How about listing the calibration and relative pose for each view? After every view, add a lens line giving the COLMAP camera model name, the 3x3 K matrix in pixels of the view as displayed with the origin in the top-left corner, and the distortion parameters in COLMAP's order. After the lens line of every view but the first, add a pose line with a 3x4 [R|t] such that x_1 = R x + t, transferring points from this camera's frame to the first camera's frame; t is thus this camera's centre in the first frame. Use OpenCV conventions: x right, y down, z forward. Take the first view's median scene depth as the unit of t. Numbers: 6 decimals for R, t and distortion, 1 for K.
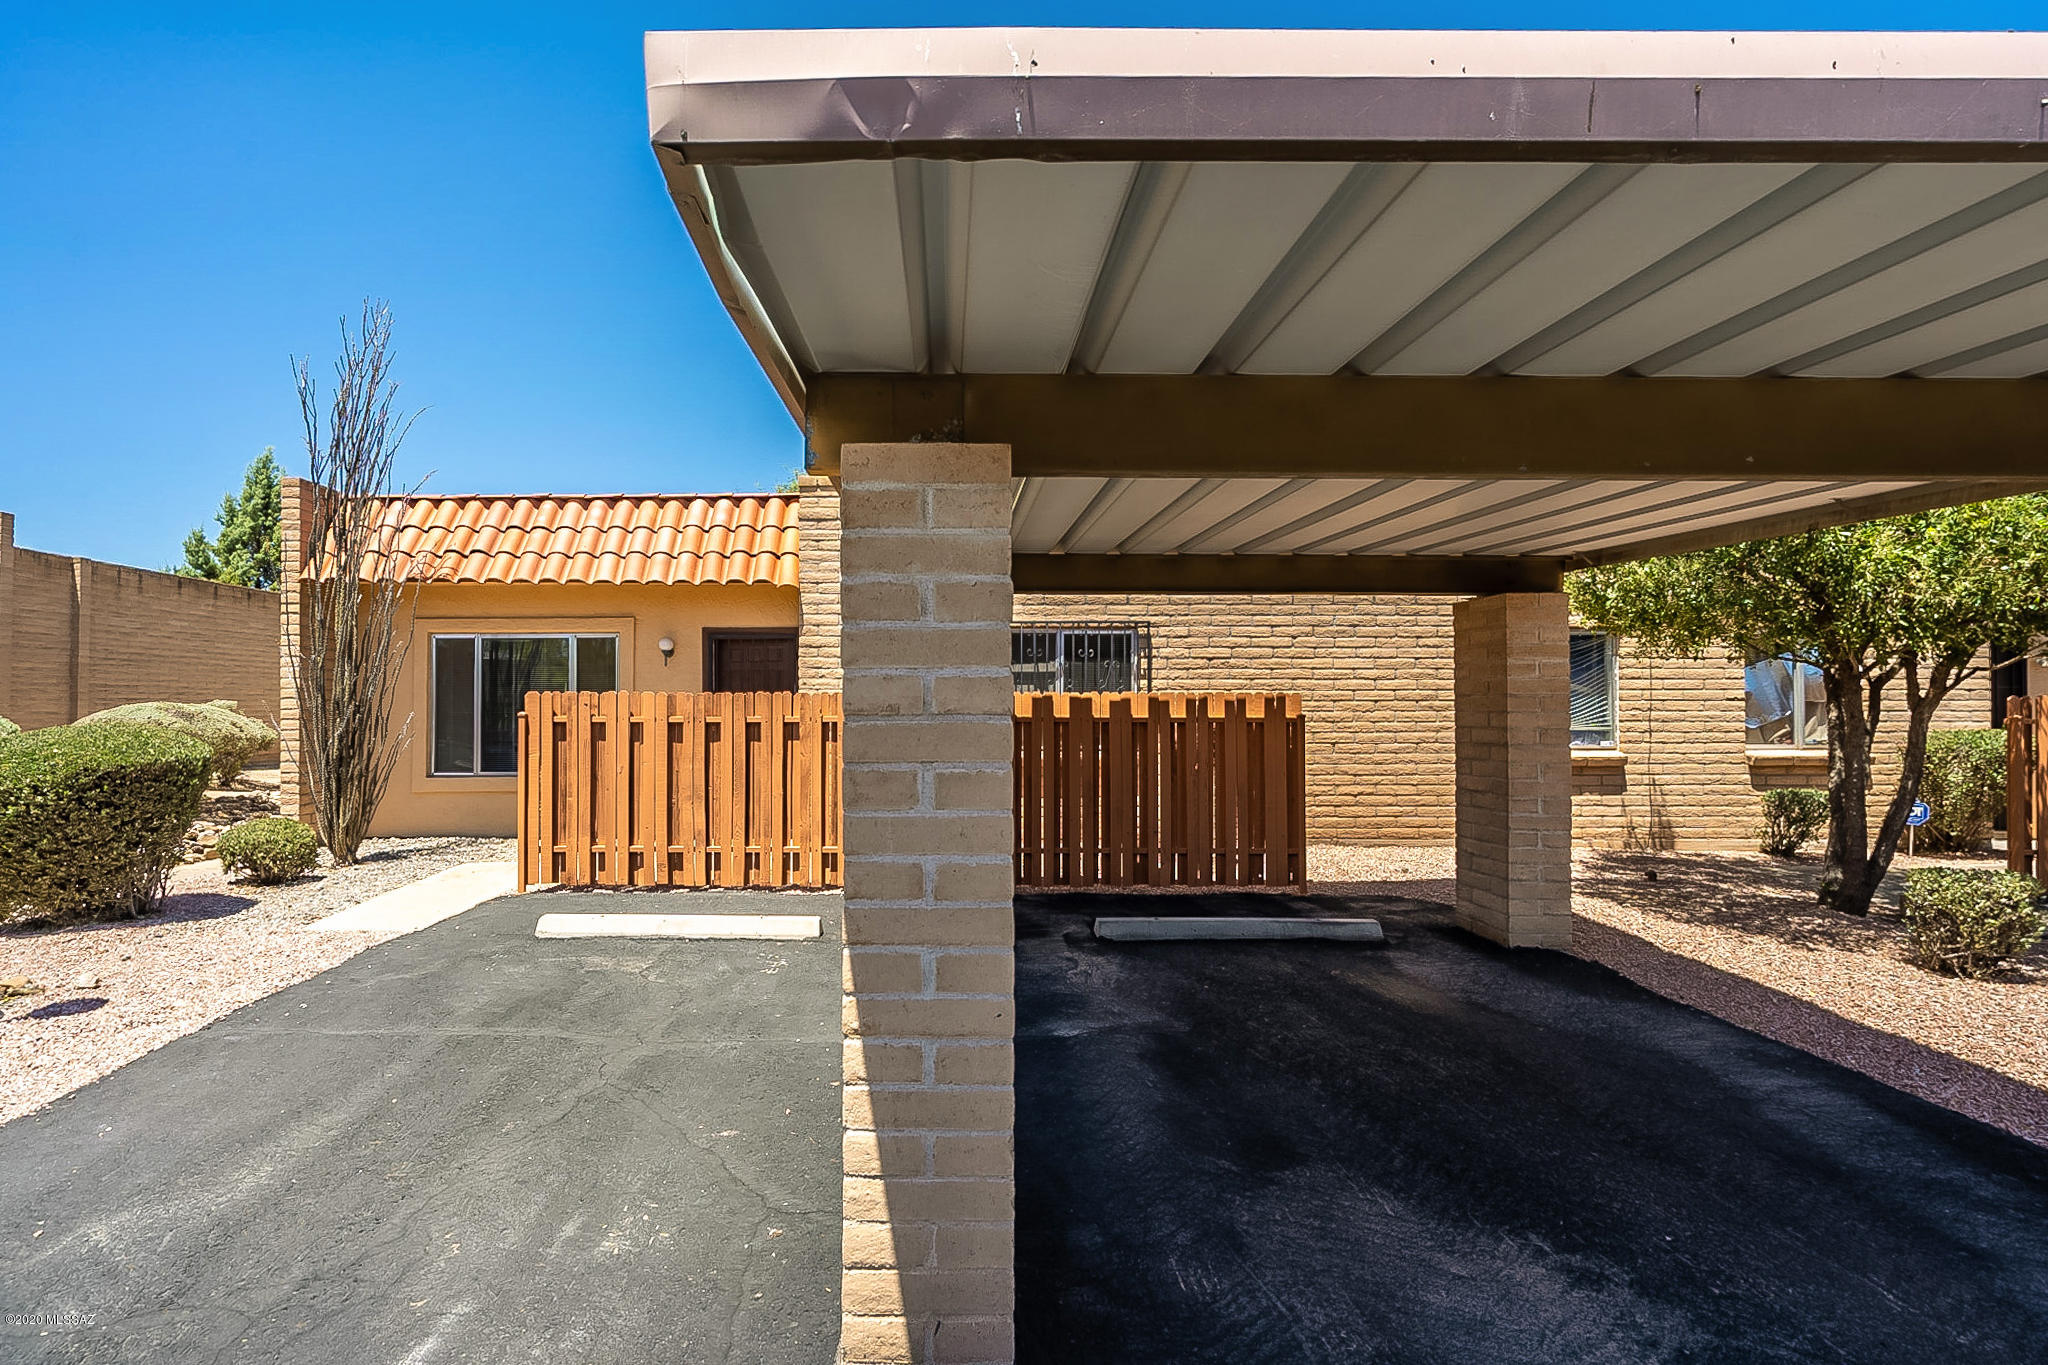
lens RADIAL K [[932.5, 0, 1015.4], [0, 932.5, 689.5], [0, 0, 1]] dist [-0.004270, 0.001172]
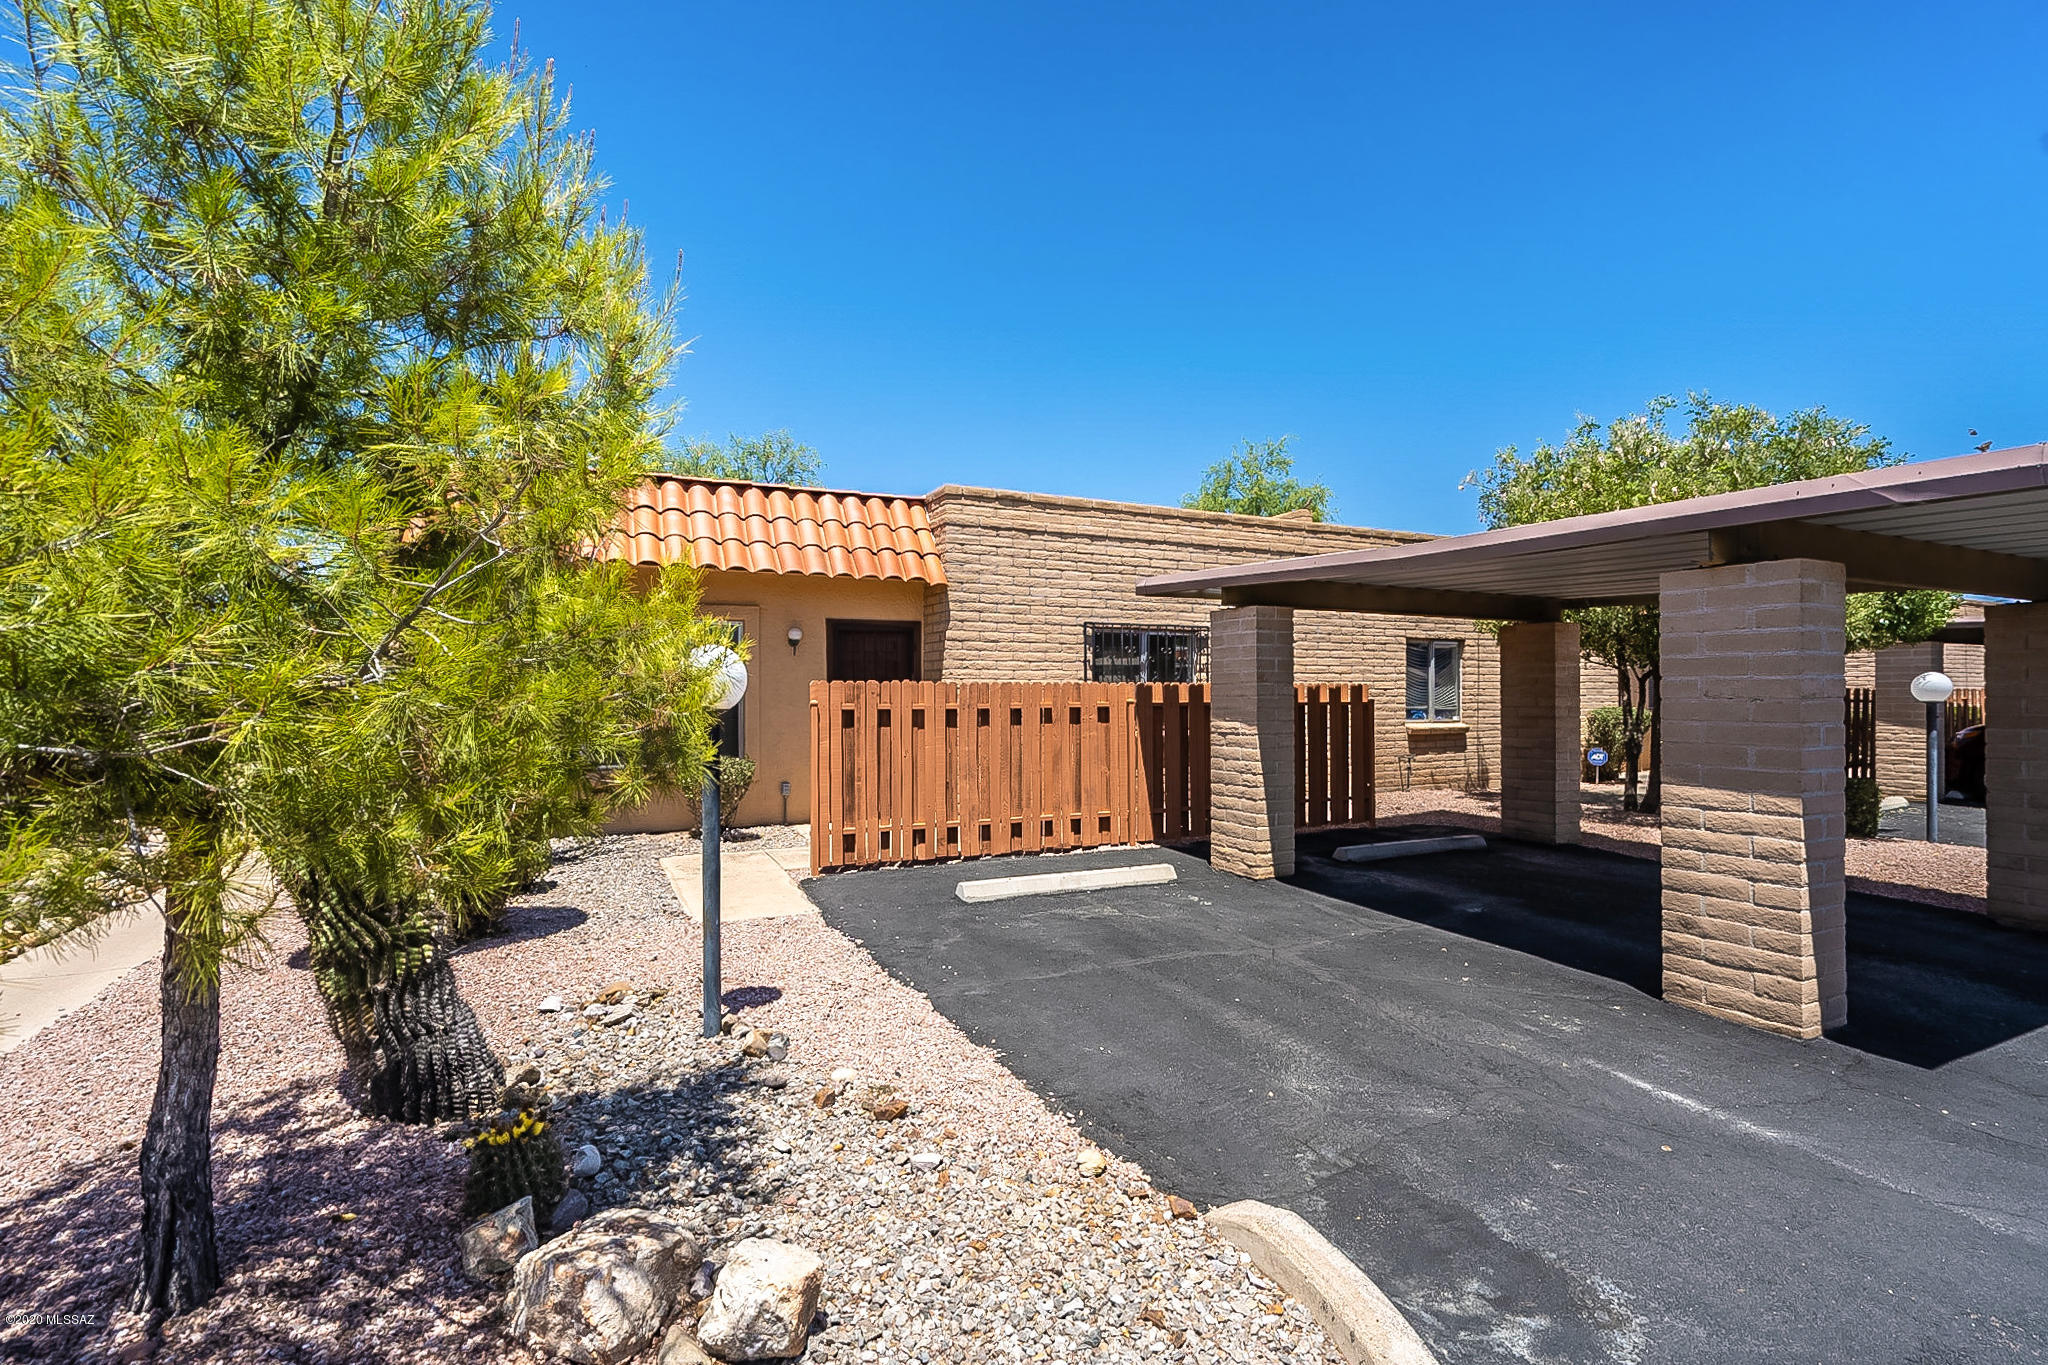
lens RADIAL K [[932.5, 0, 967.8], [0, 932.5, 681.4], [0, 0, 1]] dist [-0.004270, 0.001172]
pose [[0.903535, 0.003527, 0.428500, -0.821320], [-0.005797, 0.999975, 0.003994, -0.001899], [-0.428475, -0.006093, 0.903533, -0.003423]]
